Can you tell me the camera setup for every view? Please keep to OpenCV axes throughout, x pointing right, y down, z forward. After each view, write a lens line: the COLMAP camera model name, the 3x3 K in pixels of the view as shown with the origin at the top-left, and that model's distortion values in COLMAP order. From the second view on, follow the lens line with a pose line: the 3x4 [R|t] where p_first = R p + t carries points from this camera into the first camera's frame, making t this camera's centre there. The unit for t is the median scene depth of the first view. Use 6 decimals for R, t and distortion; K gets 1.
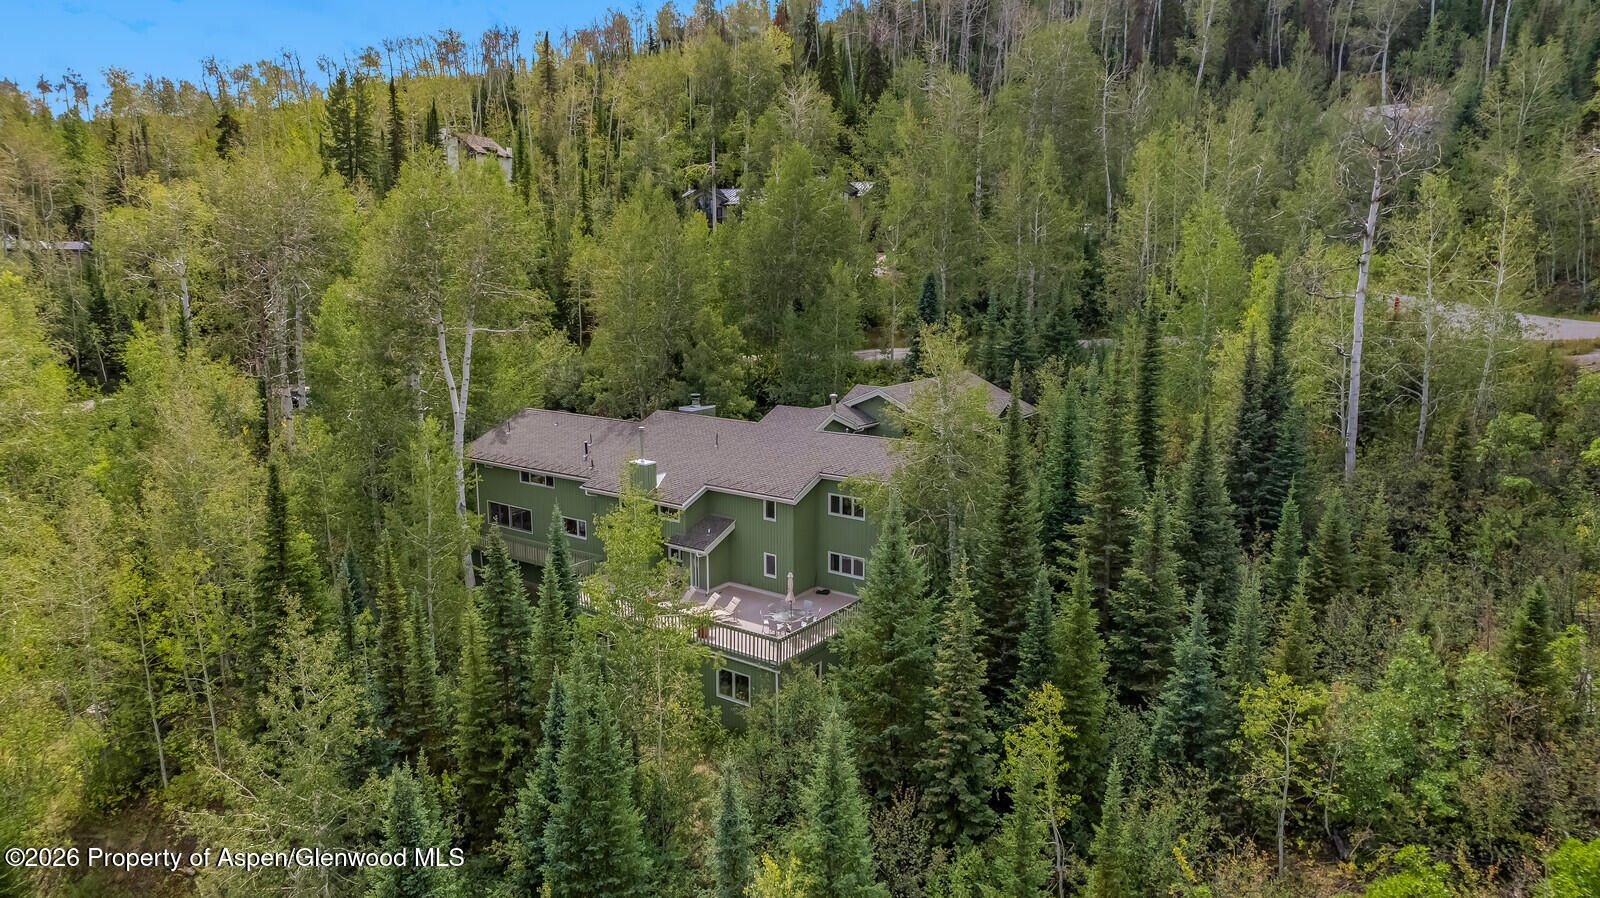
lens RADIAL K [[1036.7, 0, 800.0], [0, 1036.7, 449.0], [0, 0, 1]] dist [-0.004862, 0.000287]
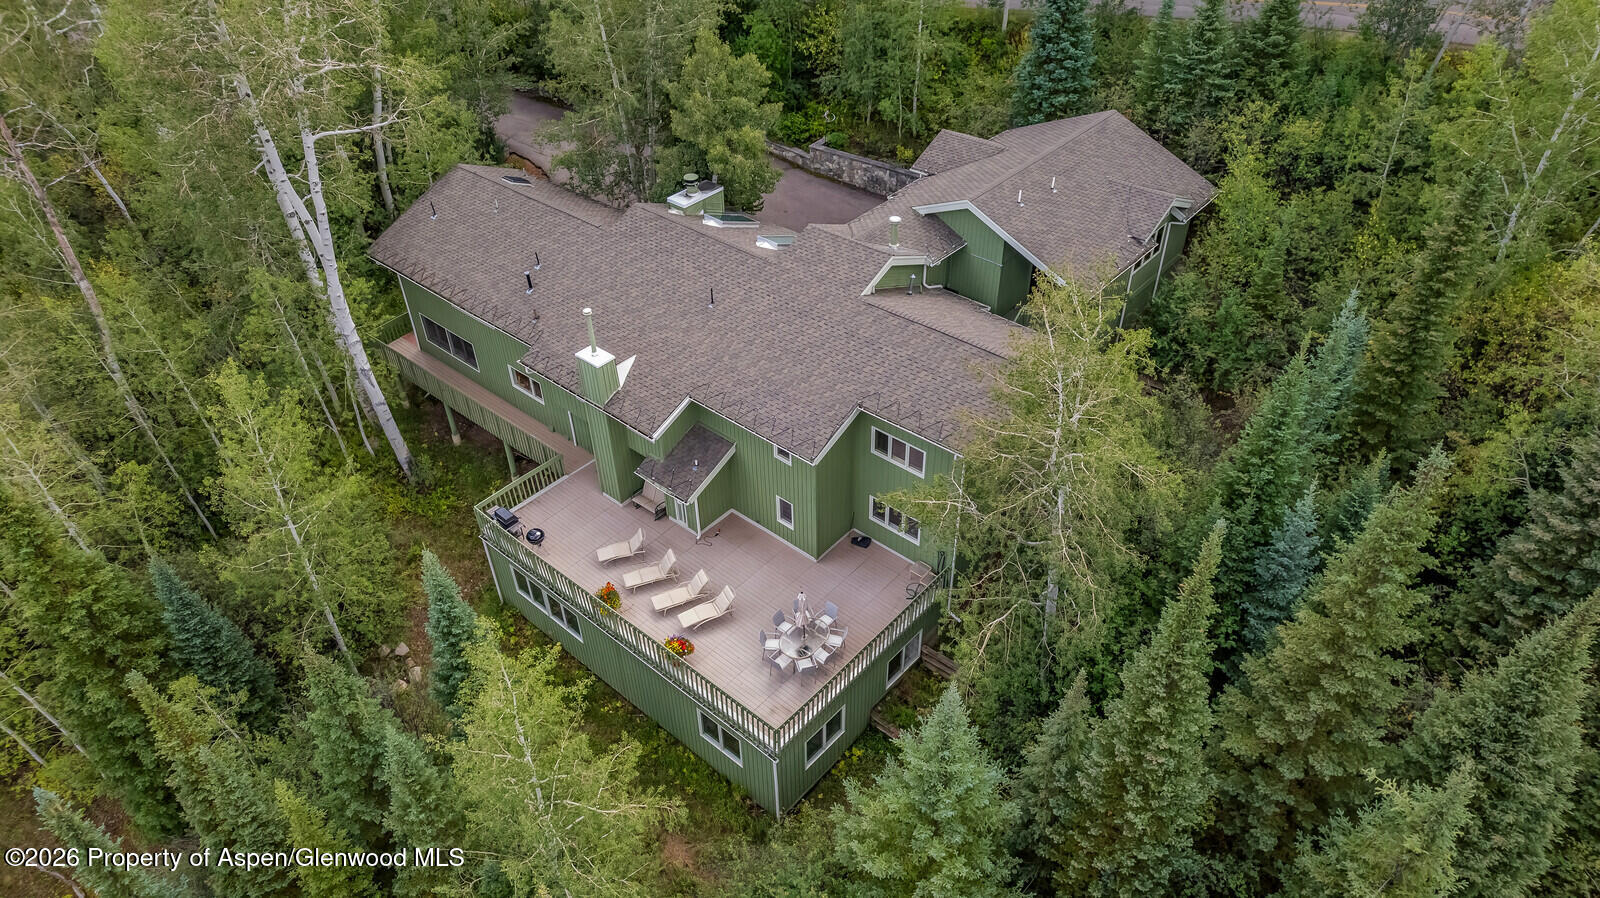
lens RADIAL K [[1036.7, 0, 800.0], [0, 1036.7, 449.0], [0, 0, 1]] dist [-0.004862, 0.000287]
pose [[0.995484, 0.045200, -0.083478, 0.037179], [-0.001776, 0.888085, 0.459677, -0.241627], [0.094913, -0.457453, 0.884154, 0.405585]]
